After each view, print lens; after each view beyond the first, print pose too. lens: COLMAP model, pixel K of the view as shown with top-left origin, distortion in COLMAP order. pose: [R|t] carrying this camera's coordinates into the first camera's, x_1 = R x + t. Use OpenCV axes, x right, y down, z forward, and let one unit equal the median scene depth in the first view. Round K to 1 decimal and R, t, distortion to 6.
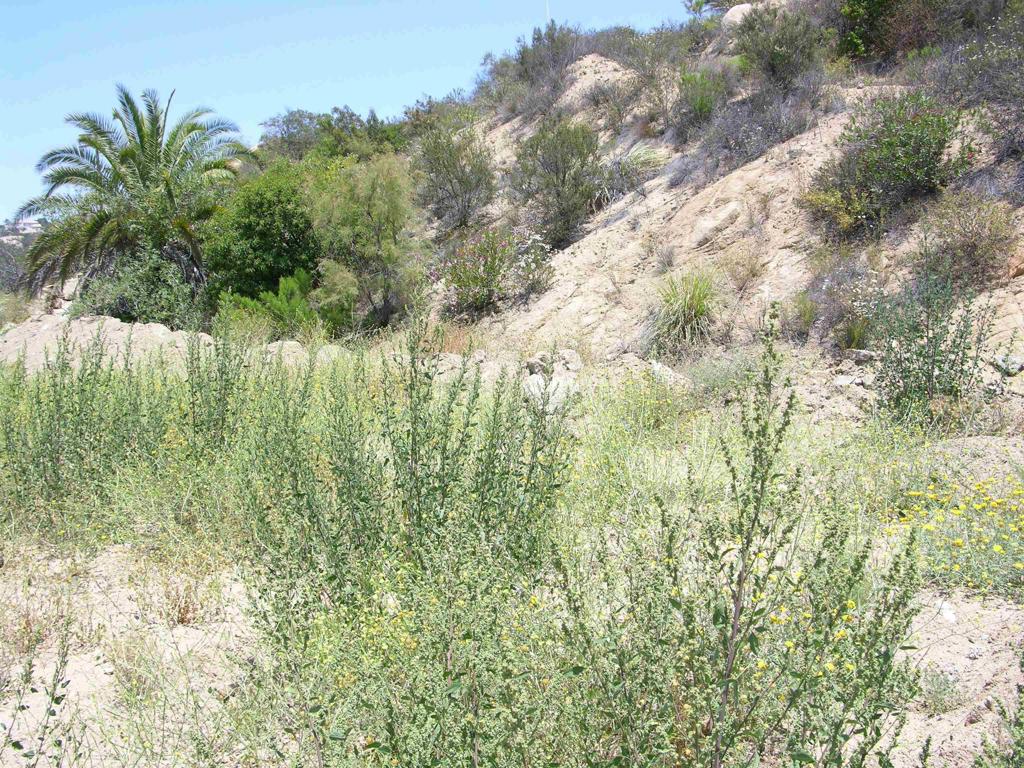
lens RADIAL K [[1050.7, 0, 481.7], [0, 1050.7, 377.6], [0, 0, 1]] dist [-0.130276, 0.000000]
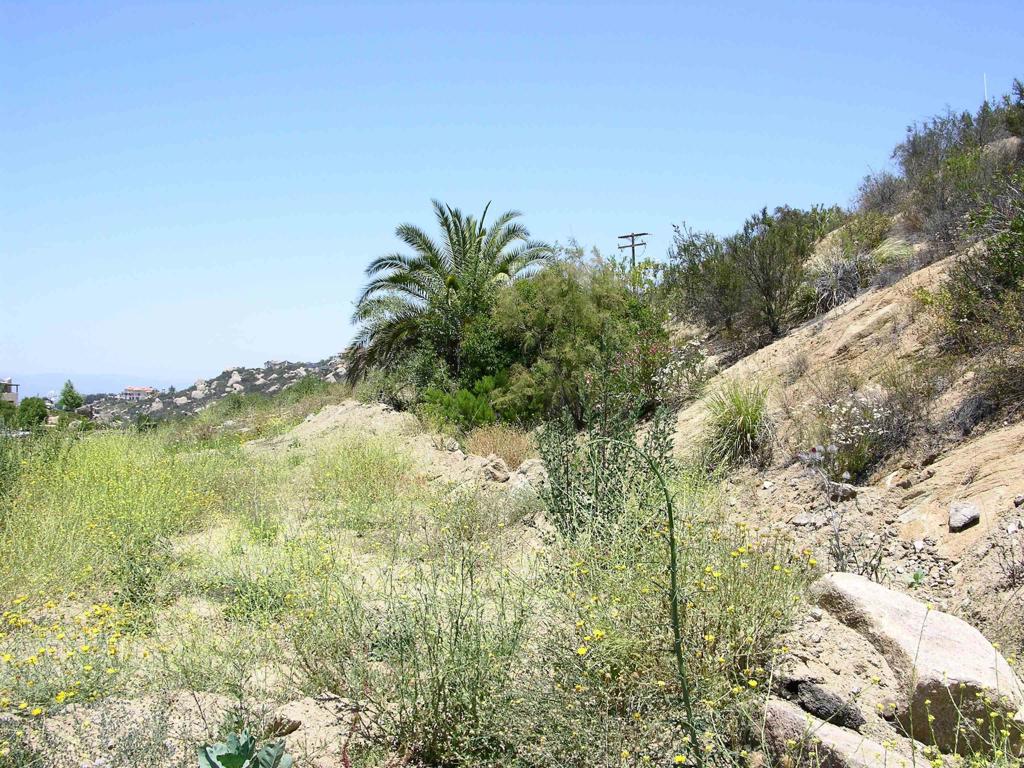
lens RADIAL K [[1050.7, 0, 521.8], [0, 1050.7, 393.3], [0, 0, 1]] dist [-0.130276, 0.000000]
pose [[0.844216, 0.040242, -0.534490, 0.426757], [-0.081603, 0.995203, -0.053961, -0.024496], [0.529754, 0.089171, 0.843450, 0.126505]]
